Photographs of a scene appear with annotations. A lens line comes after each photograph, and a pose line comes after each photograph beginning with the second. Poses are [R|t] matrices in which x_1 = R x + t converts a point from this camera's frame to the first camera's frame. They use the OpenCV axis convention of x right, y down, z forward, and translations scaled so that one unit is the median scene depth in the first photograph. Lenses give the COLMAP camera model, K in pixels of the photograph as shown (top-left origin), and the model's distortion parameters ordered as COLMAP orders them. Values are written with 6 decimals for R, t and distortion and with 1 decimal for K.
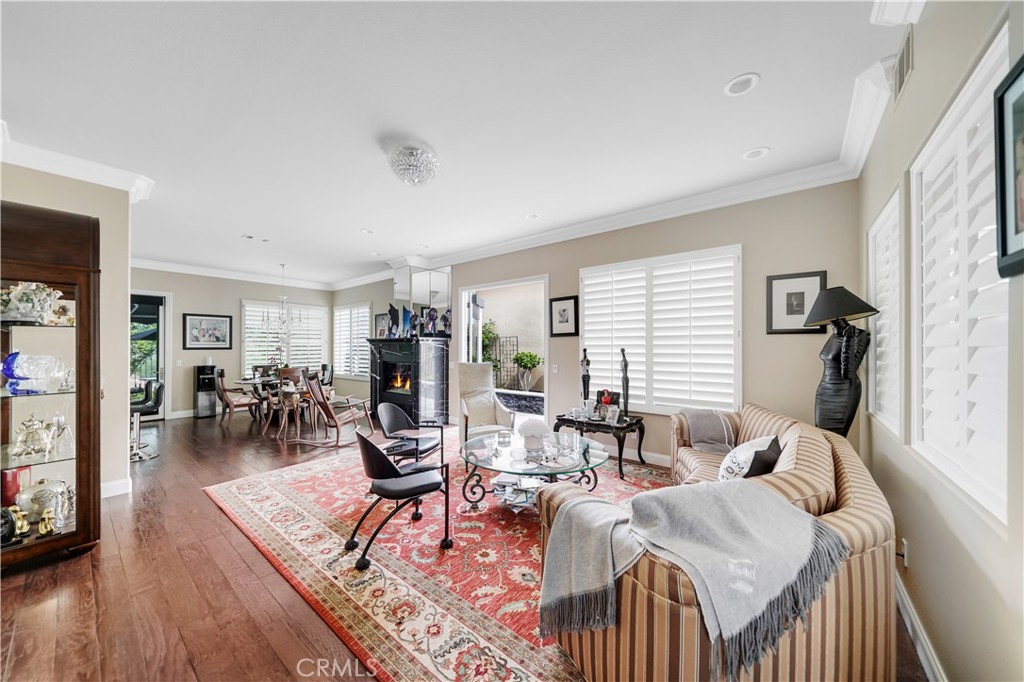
lens RADIAL K [[358.0, 0, 512.0], [0, 358.0, 341.0], [0, 0, 1]] dist [0.000574, -0.000038]
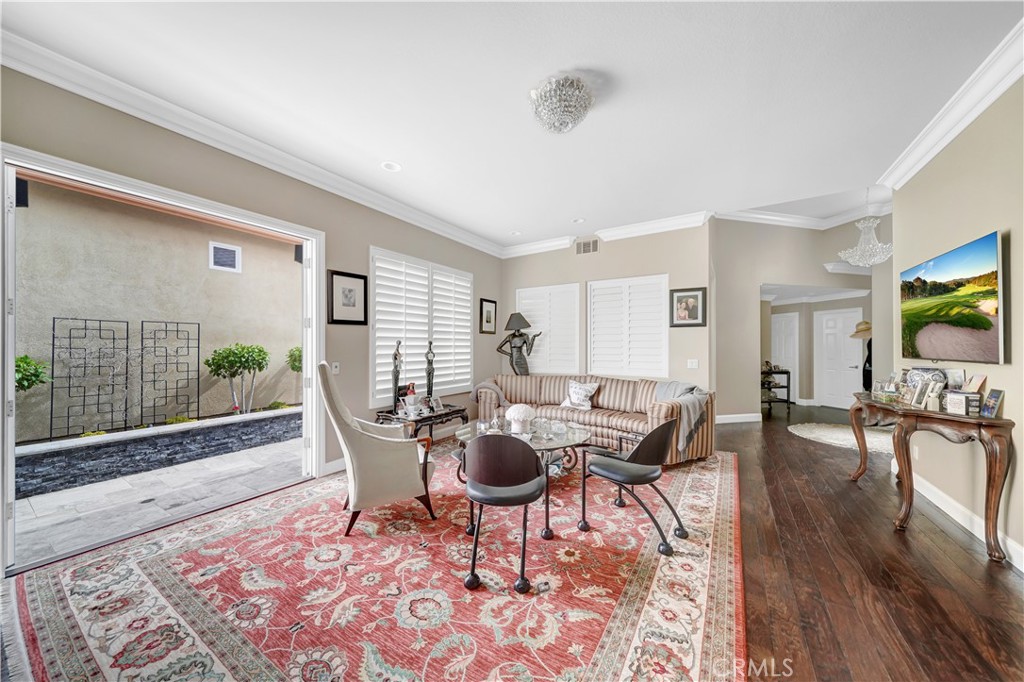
lens RADIAL K [[350.5, 0, 512.0], [0, 350.5, 341.0], [0, 0, 1]] dist [-0.000205, -0.000015]
pose [[-0.124668, 0.014752, 0.992089, -0.877197], [-0.017566, 0.999700, -0.017072, 0.039778], [-0.992043, -0.019555, -0.124371, 1.024121]]
